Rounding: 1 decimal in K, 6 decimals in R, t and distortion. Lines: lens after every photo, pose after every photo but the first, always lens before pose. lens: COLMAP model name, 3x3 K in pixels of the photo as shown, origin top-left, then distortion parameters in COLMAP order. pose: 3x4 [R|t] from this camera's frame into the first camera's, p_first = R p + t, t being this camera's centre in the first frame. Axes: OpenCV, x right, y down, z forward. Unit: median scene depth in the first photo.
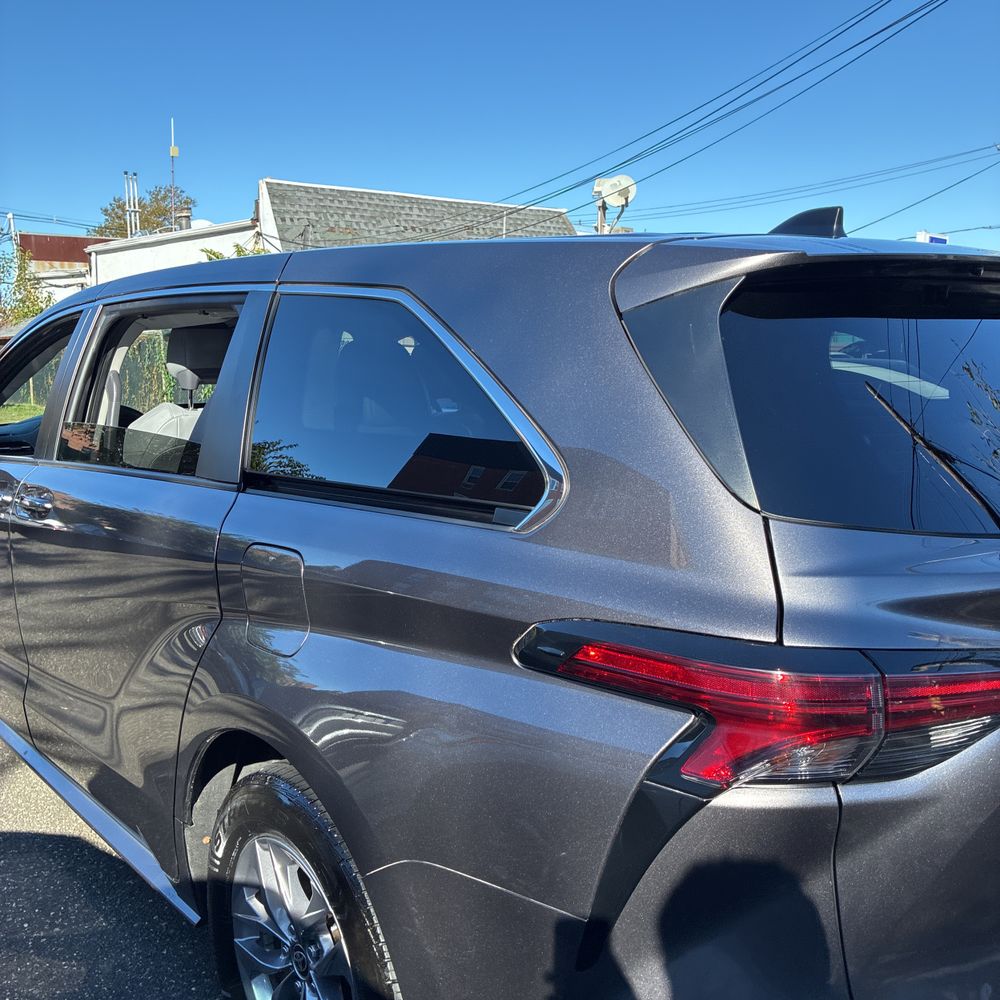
lens RADIAL K [[1031.7, 0, 481.7], [0, 1031.7, 450.9], [0, 0, 1]] dist [0.024550, -0.009419]
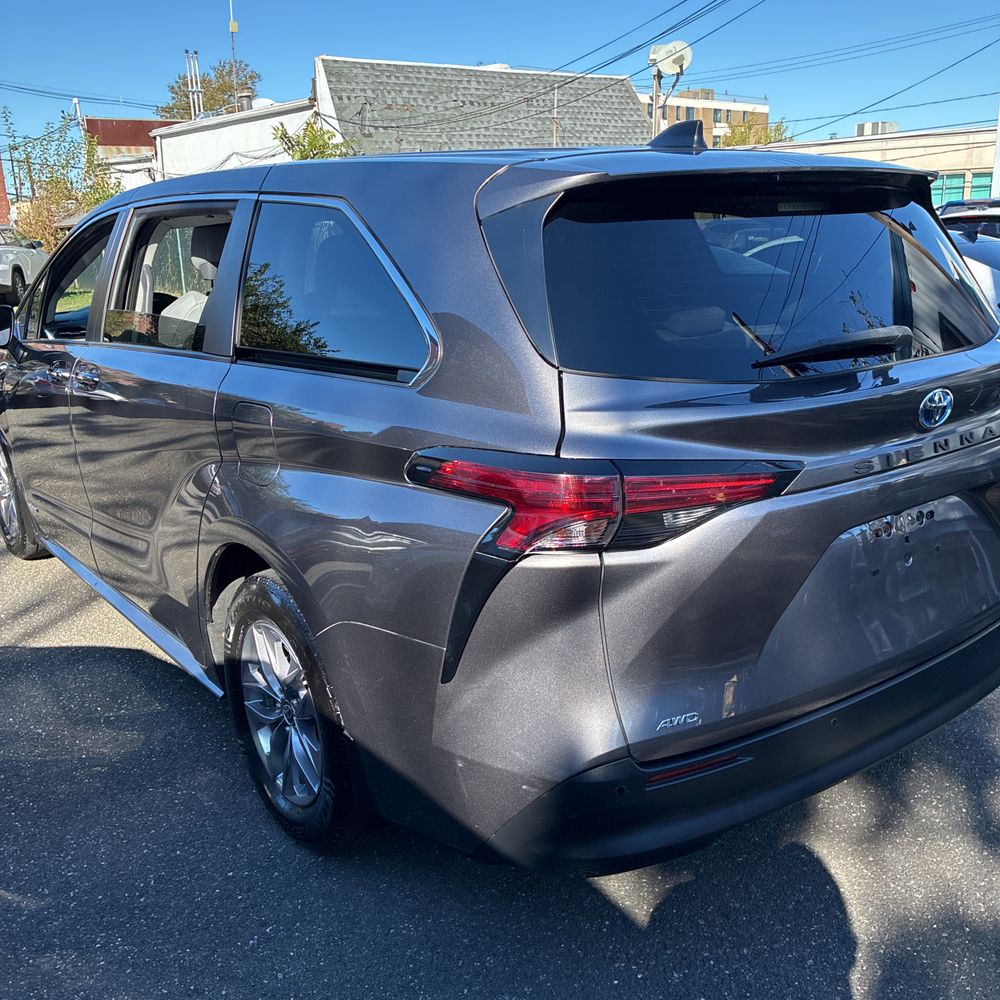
lens RADIAL K [[1031.7, 0, 481.7], [0, 1031.7, 450.9], [0, 0, 1]] dist [0.024550, -0.009419]
pose [[0.997517, -0.009292, -0.069806, 0.116199], [0.017341, 0.993144, 0.115604, 0.003659], [0.068253, -0.116528, 0.990839, -0.182440]]
